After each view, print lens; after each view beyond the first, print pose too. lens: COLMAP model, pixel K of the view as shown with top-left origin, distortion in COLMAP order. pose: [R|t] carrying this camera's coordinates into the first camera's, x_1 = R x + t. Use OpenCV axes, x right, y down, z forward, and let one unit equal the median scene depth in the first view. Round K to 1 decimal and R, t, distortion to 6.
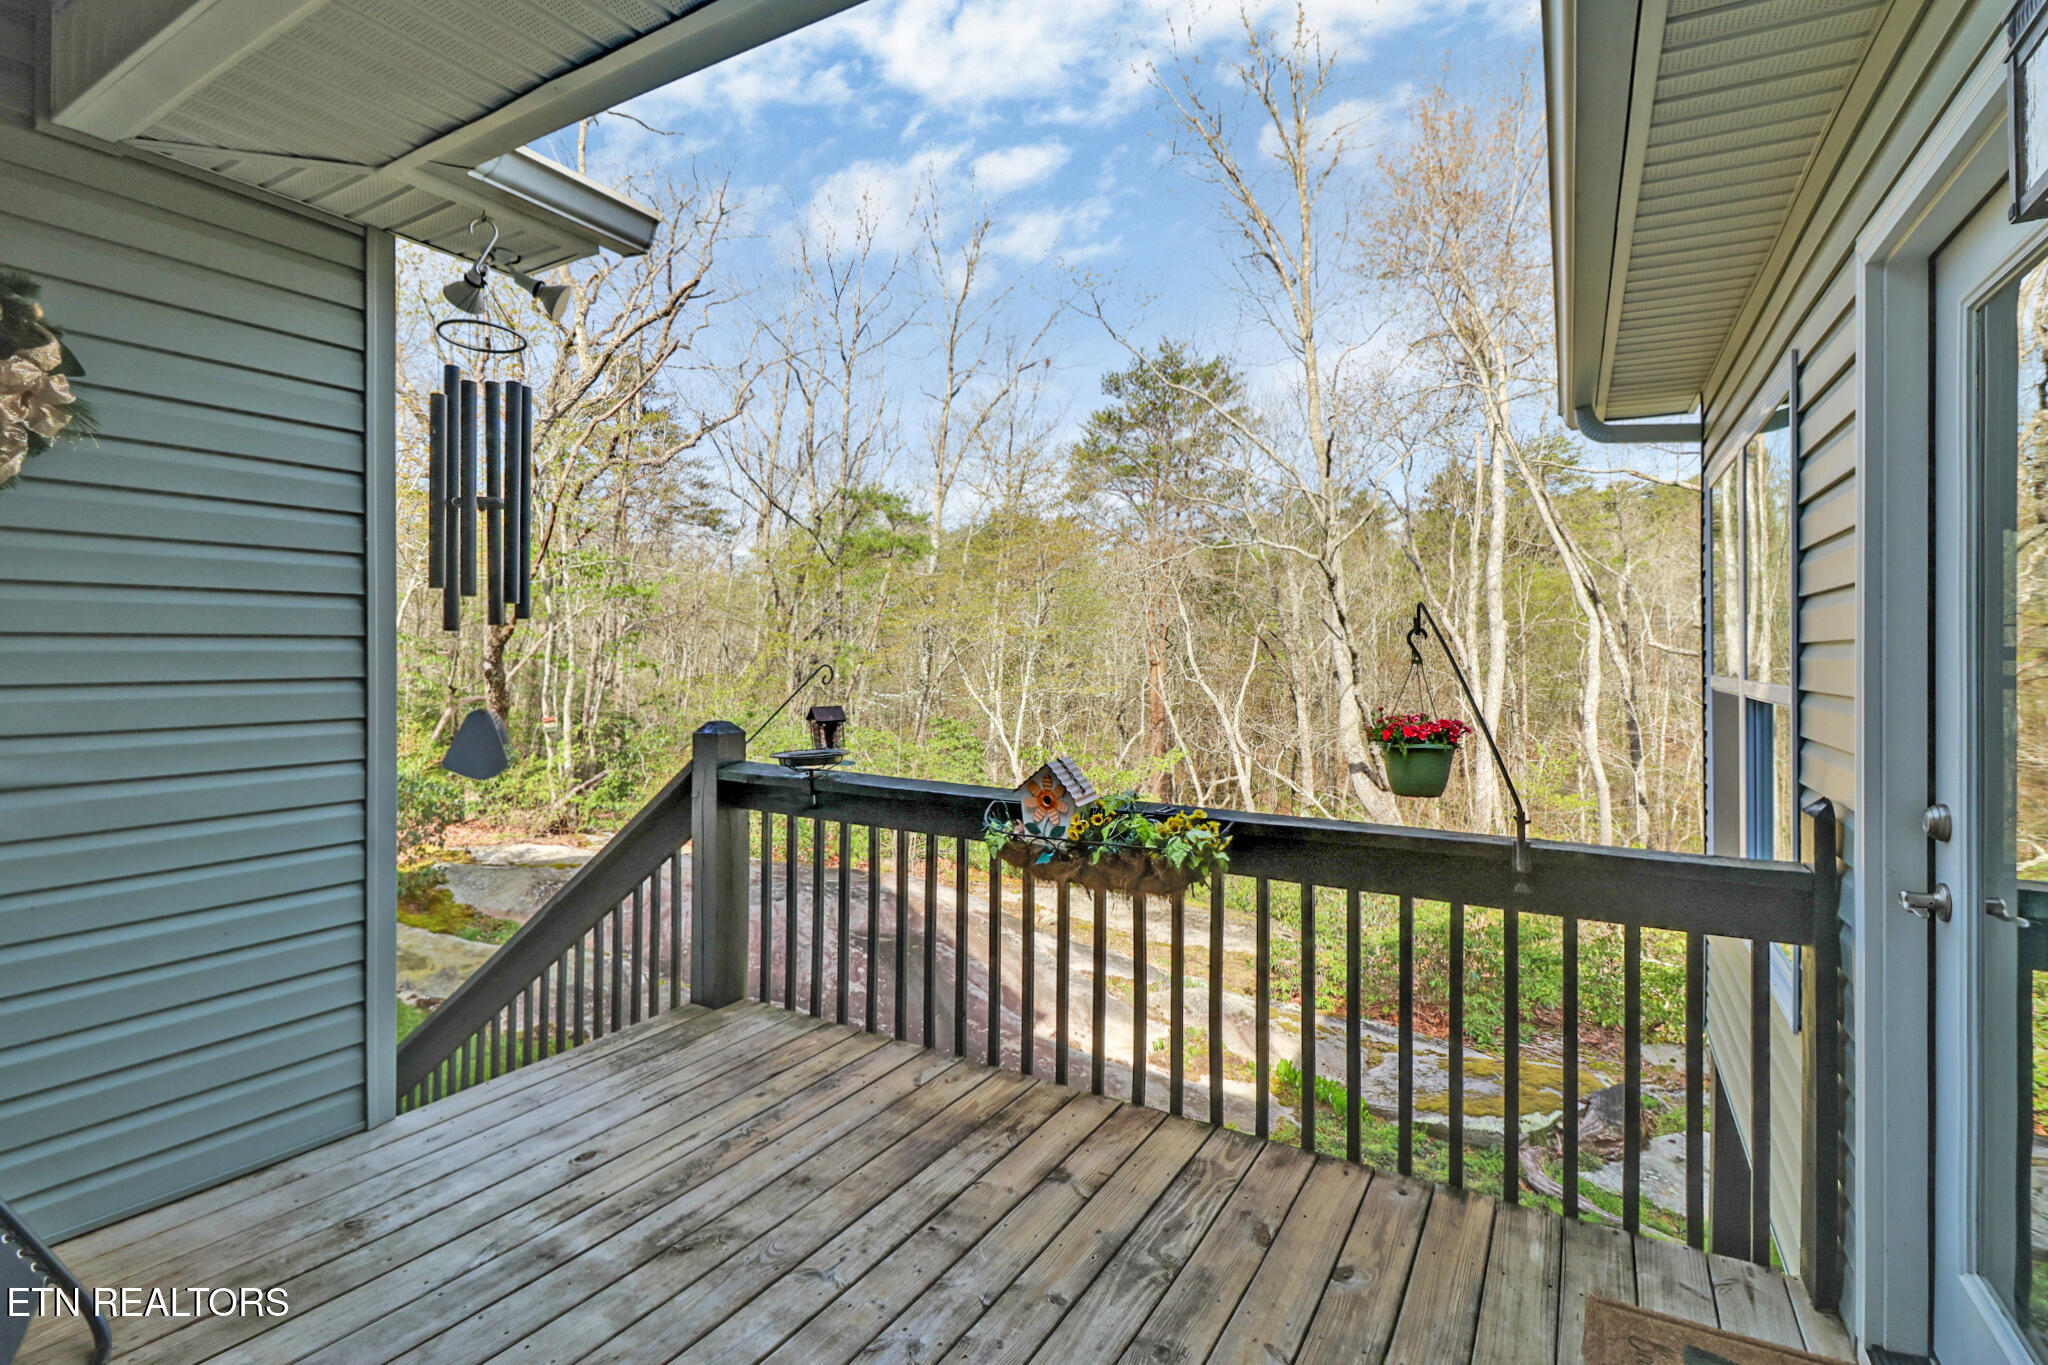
lens RADIAL K [[946.5, 0, 1027.7], [0, 946.5, 665.8], [0, 0, 1]] dist [0.009742, -0.011920]
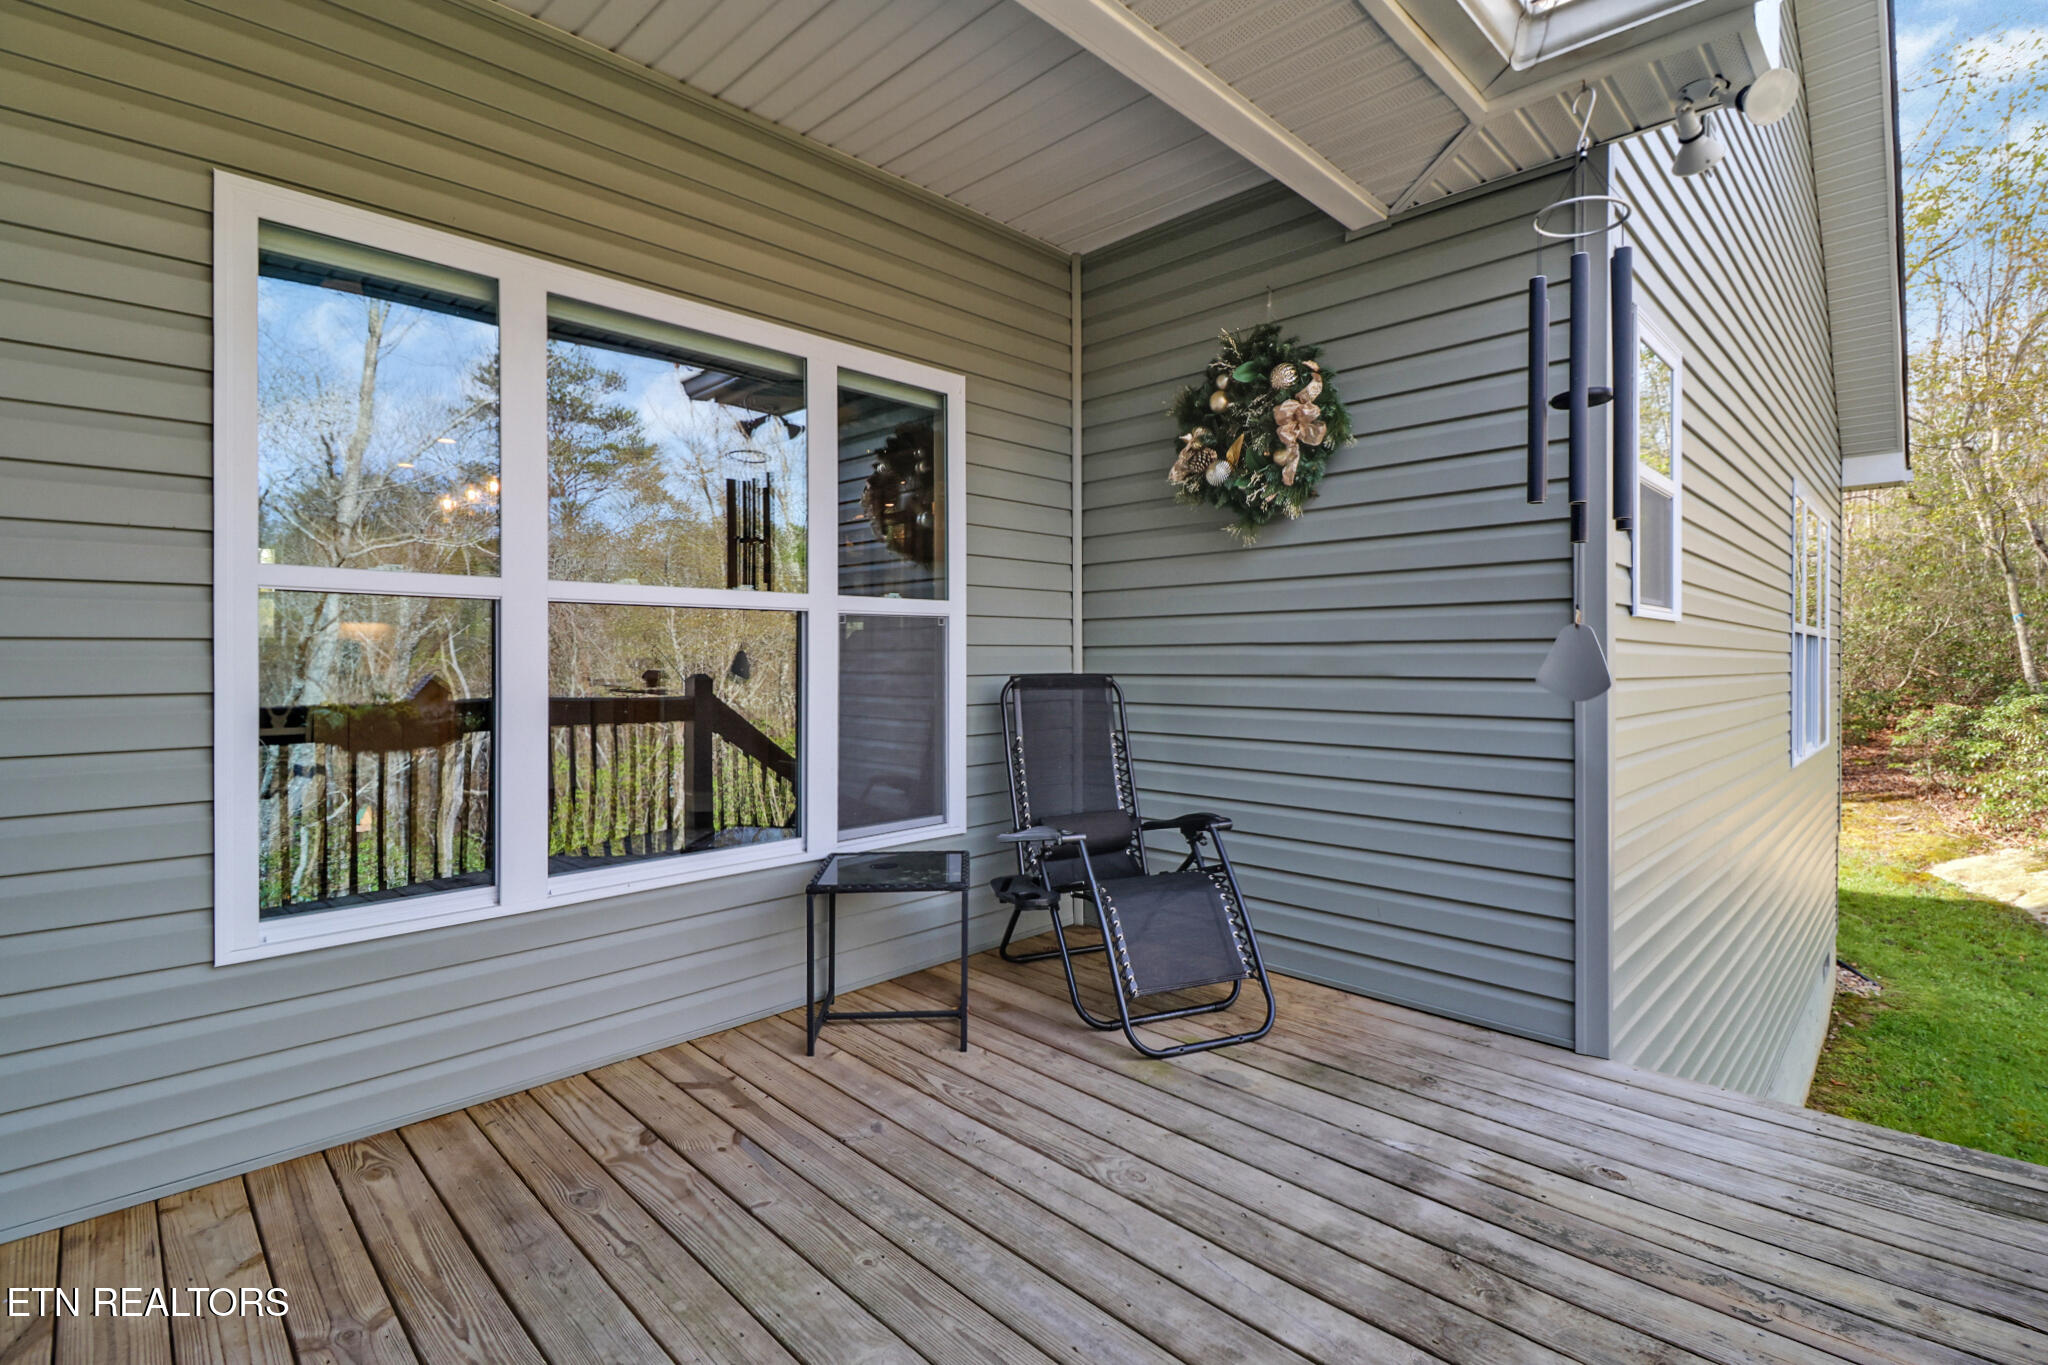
lens RADIAL K [[946.5, 0, 1025.6], [0, 946.5, 671.6], [0, 0, 1]] dist [0.009742, -0.011920]
pose [[-0.252795, 0.007503, -0.967491, 0.461659], [-0.003724, 0.999955, 0.008728, 0.083982], [0.967513, 0.005809, -0.252756, 0.742782]]
